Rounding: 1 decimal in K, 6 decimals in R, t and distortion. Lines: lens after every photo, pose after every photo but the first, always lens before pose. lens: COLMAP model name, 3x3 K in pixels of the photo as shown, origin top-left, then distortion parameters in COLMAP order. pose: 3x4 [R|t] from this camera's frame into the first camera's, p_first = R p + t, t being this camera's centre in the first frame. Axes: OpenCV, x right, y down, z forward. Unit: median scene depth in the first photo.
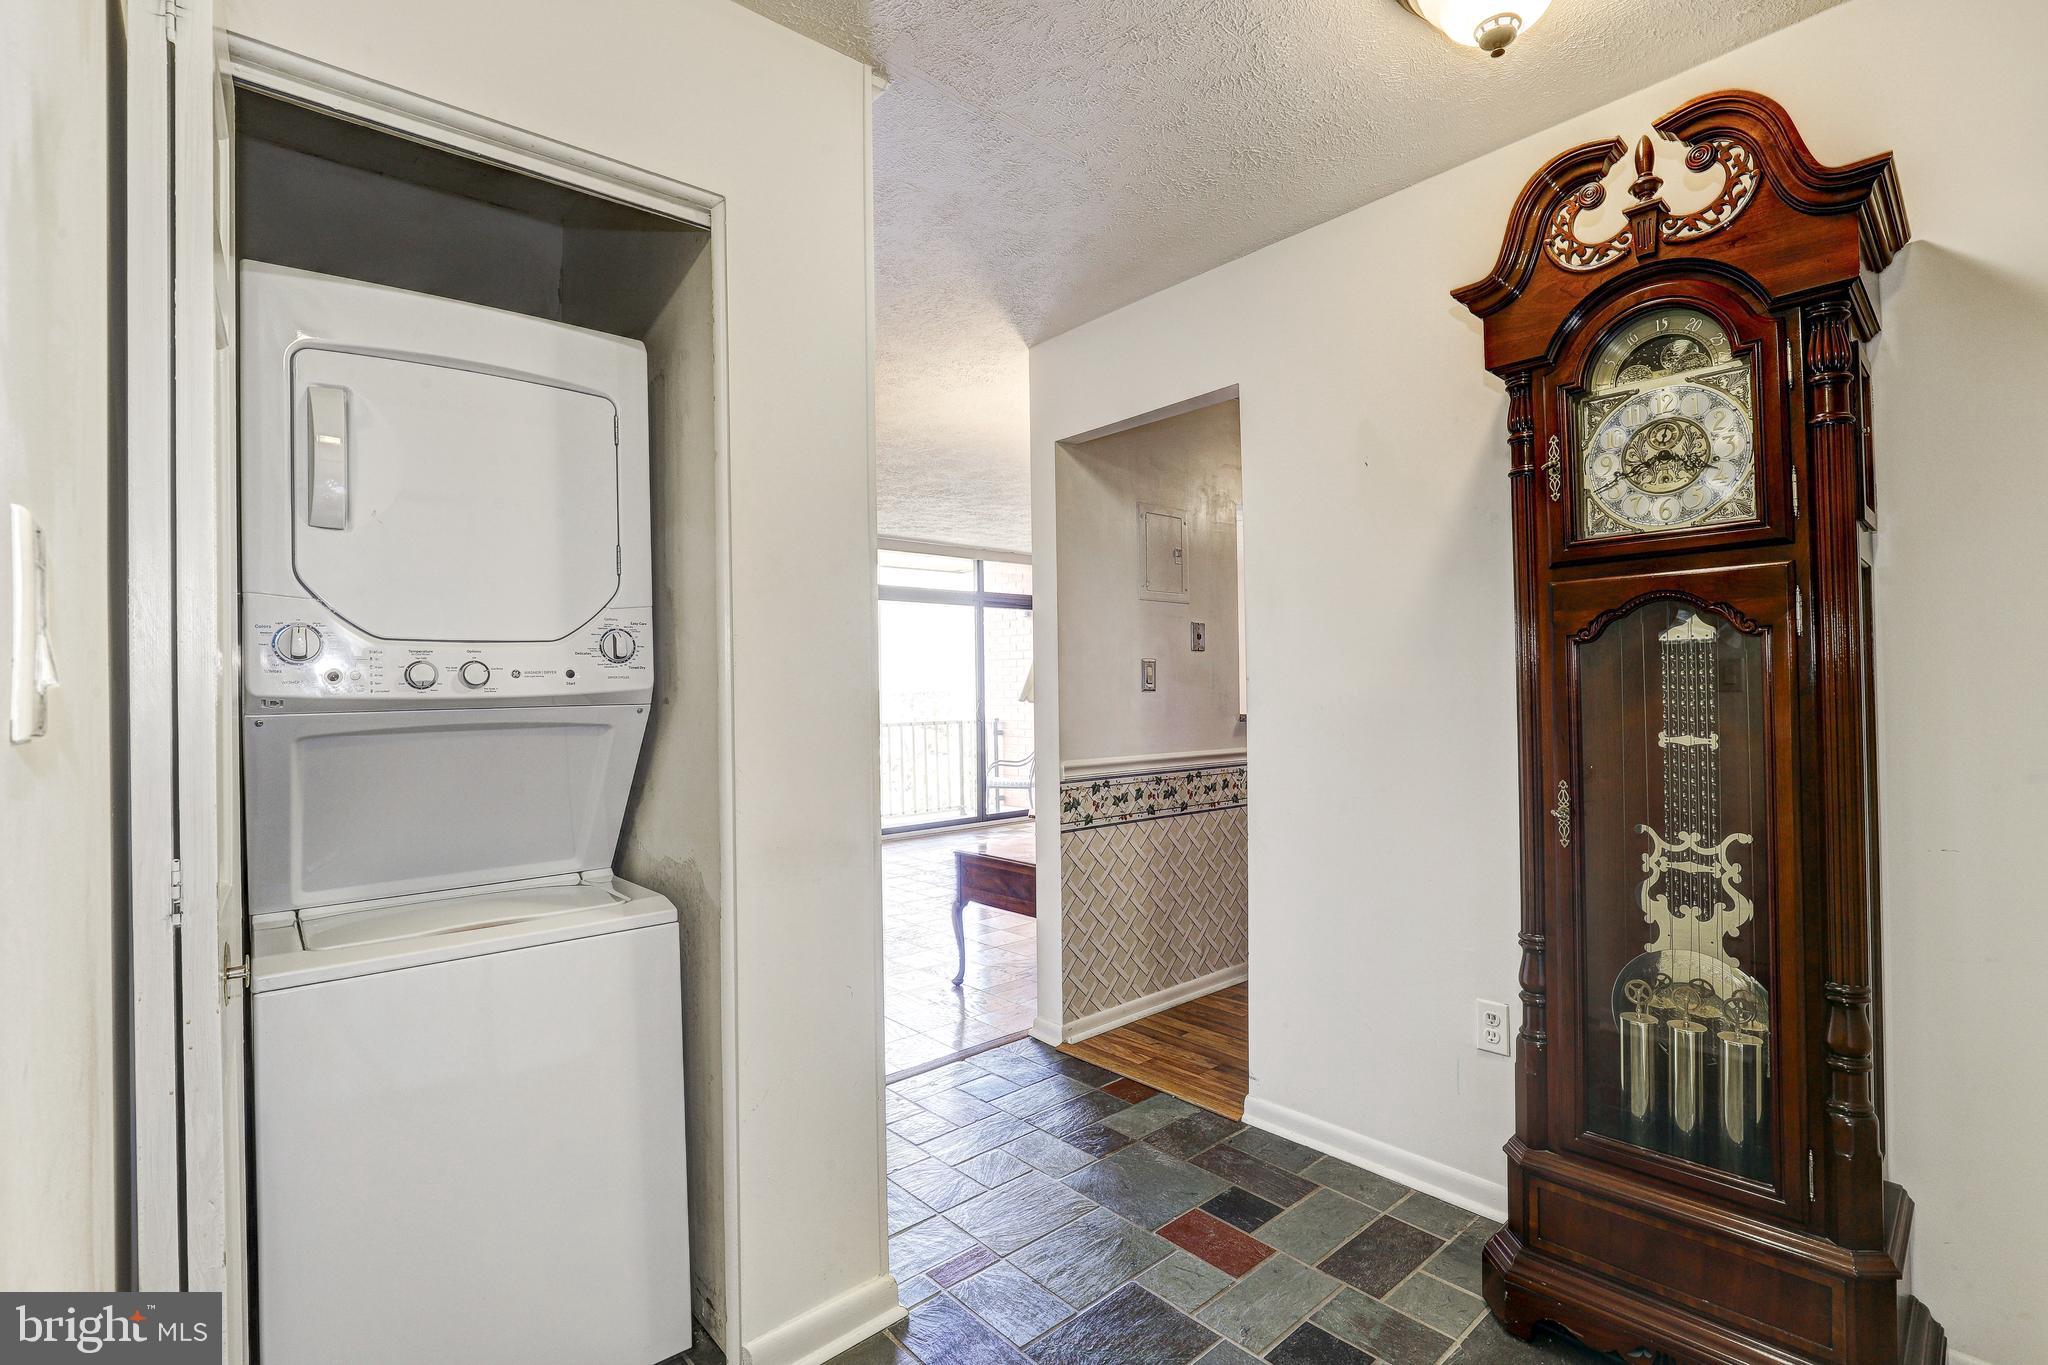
lens RADIAL K [[883.2, 0, 1016.9], [0, 883.2, 685.7], [0, 0, 1]] dist [0.002992, 0.000024]
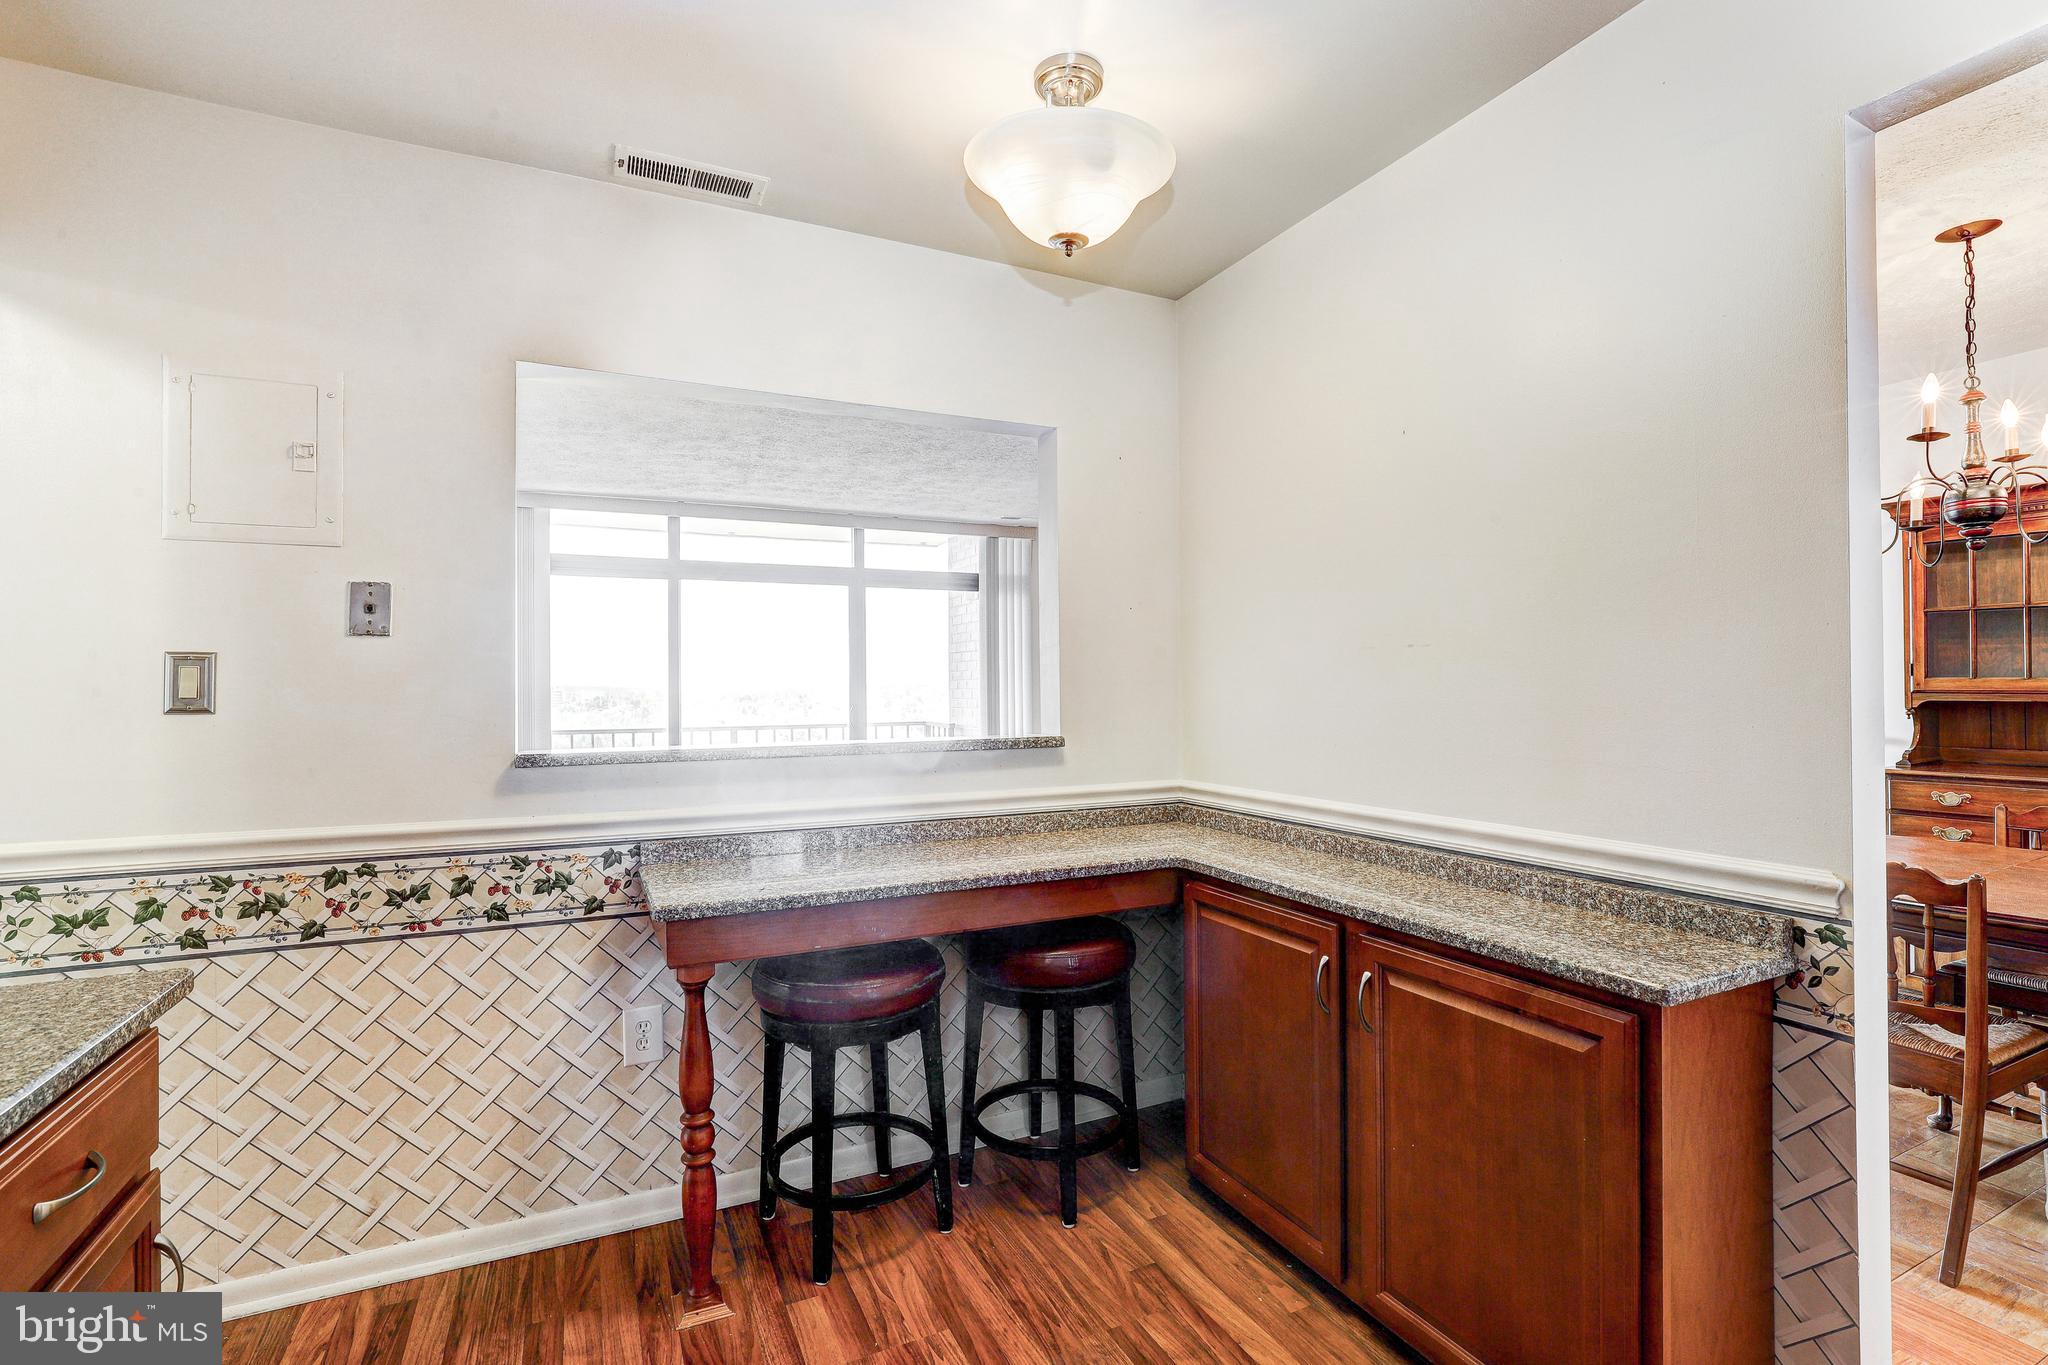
lens RADIAL K [[947.1, 0, 1054.7], [0, 947.1, 706.4], [0, 0, 1]] dist [-0.012857, 0.001712]
pose [[0.966468, 0.005283, -0.256733, 0.683466], [0.001053, 0.999698, 0.024537, -0.009873], [0.256785, -0.023985, 0.966171, 0.515200]]
